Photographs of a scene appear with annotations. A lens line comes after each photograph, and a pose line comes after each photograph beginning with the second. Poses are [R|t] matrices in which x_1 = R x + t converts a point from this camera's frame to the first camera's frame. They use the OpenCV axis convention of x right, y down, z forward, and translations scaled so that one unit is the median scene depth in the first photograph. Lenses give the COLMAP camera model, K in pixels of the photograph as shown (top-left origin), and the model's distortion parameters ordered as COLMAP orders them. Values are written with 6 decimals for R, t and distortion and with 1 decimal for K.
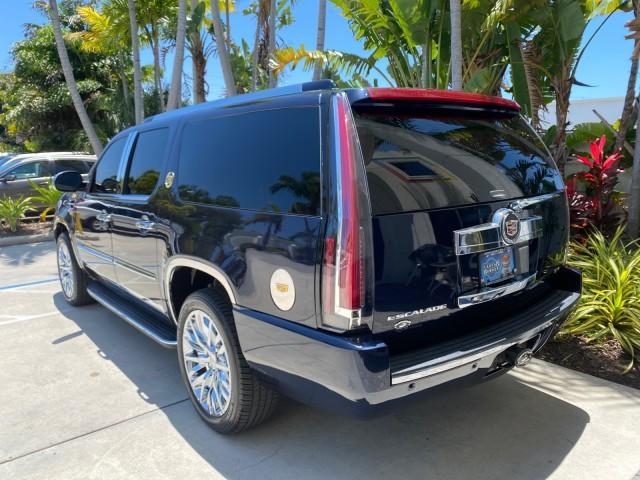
lens RADIAL K [[475.2, 0, 321.1], [0, 475.2, 240.1], [0, 0, 1]] dist [-0.001574, 0.001606]
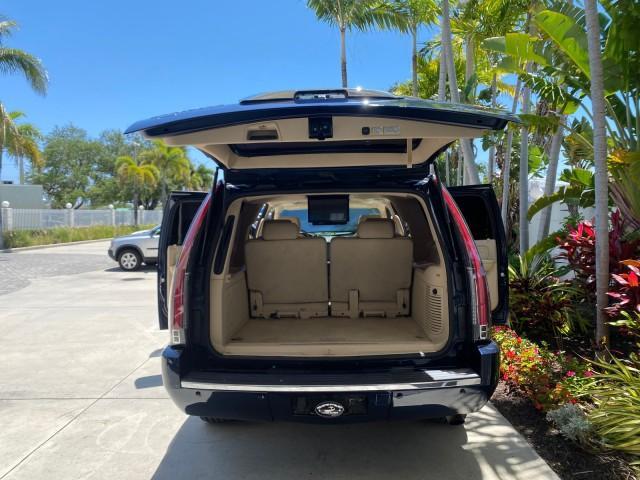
lens RADIAL K [[473.4, 0, 320.0], [0, 473.4, 240.0], [0, 0, 1]] dist [0.000152, 0.001473]
pose [[0.766407, 0.026641, -0.641803, 0.715950], [-0.101986, 0.991513, -0.080629, -0.029584], [0.634208, 0.127250, 0.762619, 0.071072]]
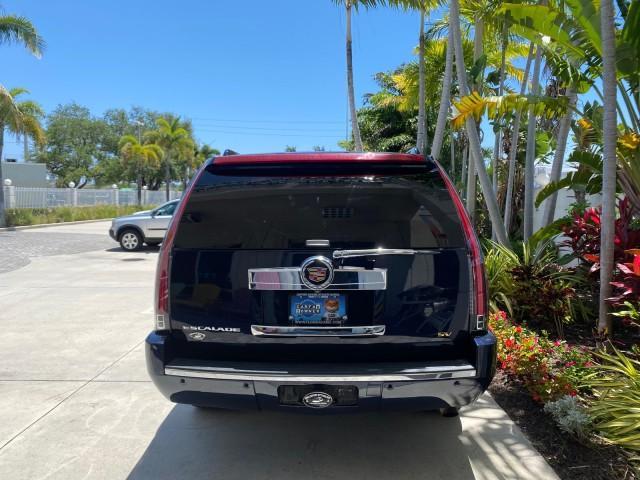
lens RADIAL K [[473.4, 0, 320.0], [0, 473.4, 240.0], [0, 0, 1]] dist [0.000152, 0.001473]
pose [[0.760407, 0.061683, -0.646511, 0.708492], [-0.118020, 0.992029, -0.044164, -0.036011], [0.638633, 0.109884, 0.761626, 0.110194]]
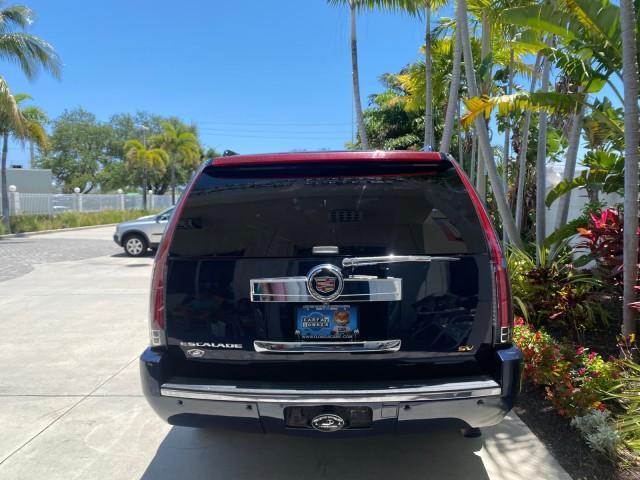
lens RADIAL K [[475.2, 0, 321.1], [0, 475.2, 240.1], [0, 0, 1]] dist [-0.001574, 0.001606]
pose [[0.753606, 0.049736, -0.655442, 0.668900], [-0.107004, 0.993115, -0.047670, -0.044699], [0.648559, 0.106059, 0.753740, 0.152516]]
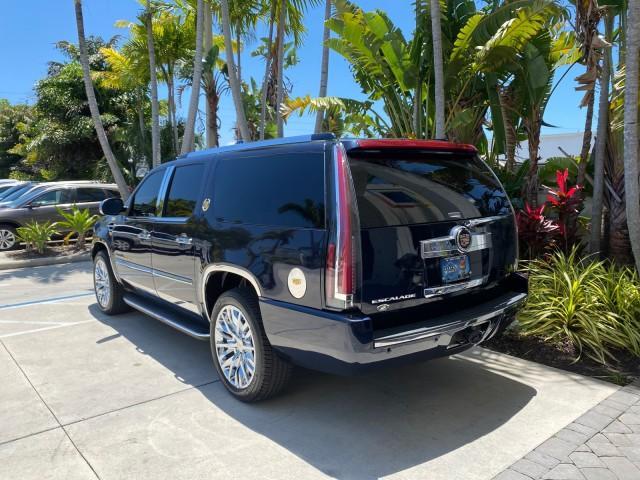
lens RADIAL K [[474.1, 0, 322.6], [0, 474.1, 237.8], [0, 0, 1]] dist [0.003294, -0.006194]
pose [[0.999994, 0.002867, -0.001816, -0.002794], [-0.002976, 0.997996, -0.063205, 0.035603], [0.001631, 0.063210, 0.997999, -0.231510]]
